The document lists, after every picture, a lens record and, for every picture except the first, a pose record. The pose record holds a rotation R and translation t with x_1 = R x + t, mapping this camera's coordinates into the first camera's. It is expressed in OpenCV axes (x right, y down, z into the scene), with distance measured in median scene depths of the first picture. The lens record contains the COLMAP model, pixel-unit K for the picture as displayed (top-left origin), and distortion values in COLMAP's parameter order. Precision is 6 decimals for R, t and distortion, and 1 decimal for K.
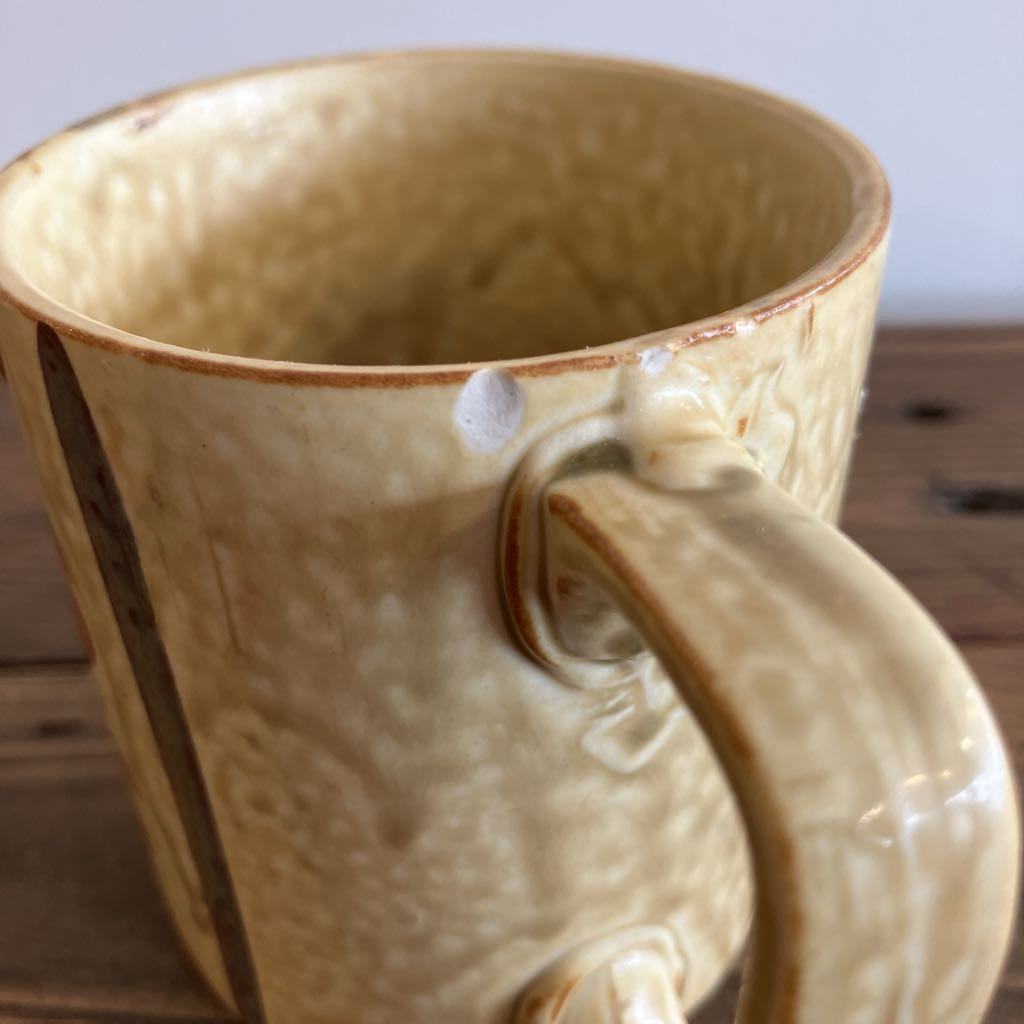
lens RADIAL K [[1230.3, 0, 522.6], [0, 1230.3, 513.3], [0, 0, 1]] dist [0.016395, 0.000000]
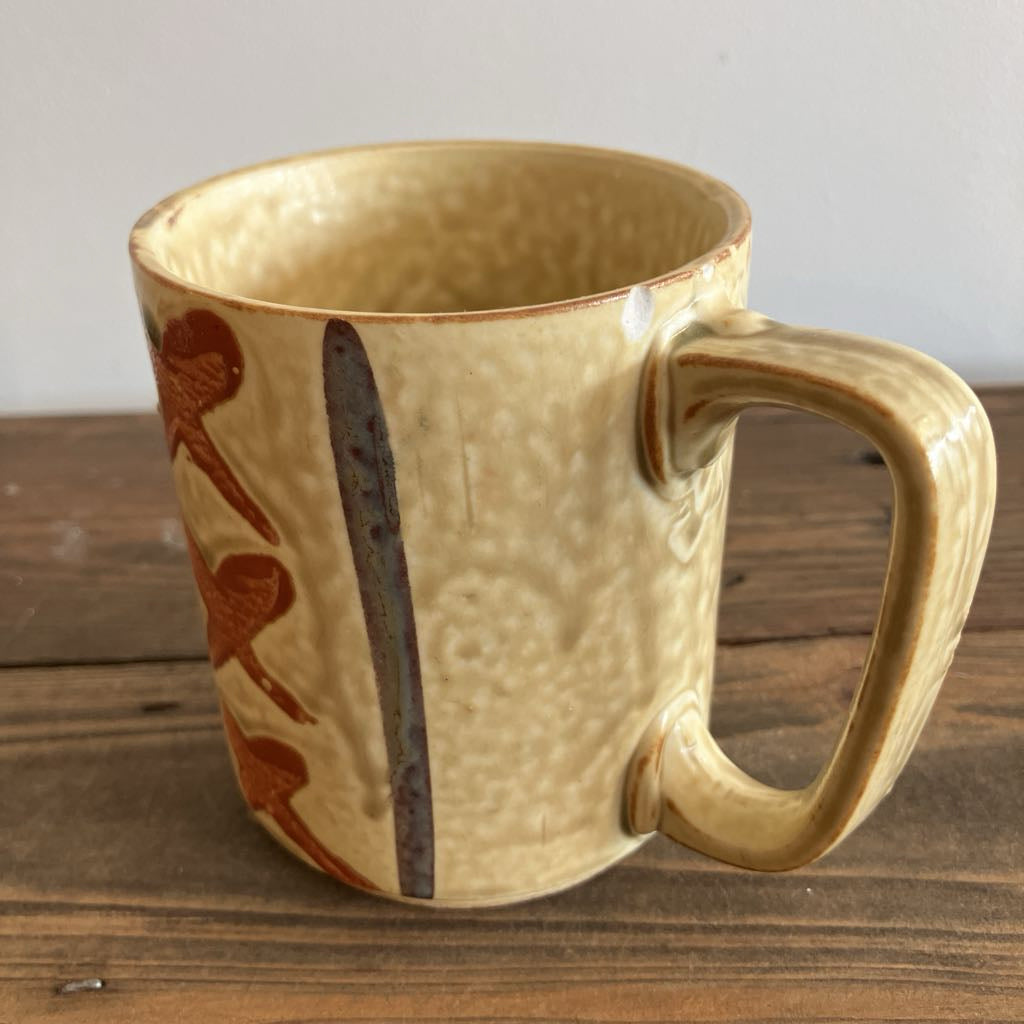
lens RADIAL K [[1230.3, 0, 523.3], [0, 1230.3, 504.6], [0, 0, 1]] dist [0.016395, 0.000000]
pose [[0.891174, -0.225053, 0.393904, -0.733245], [0.266047, 0.962558, -0.051962, 0.176967], [-0.367462, 0.151104, 0.917682, -0.374912]]
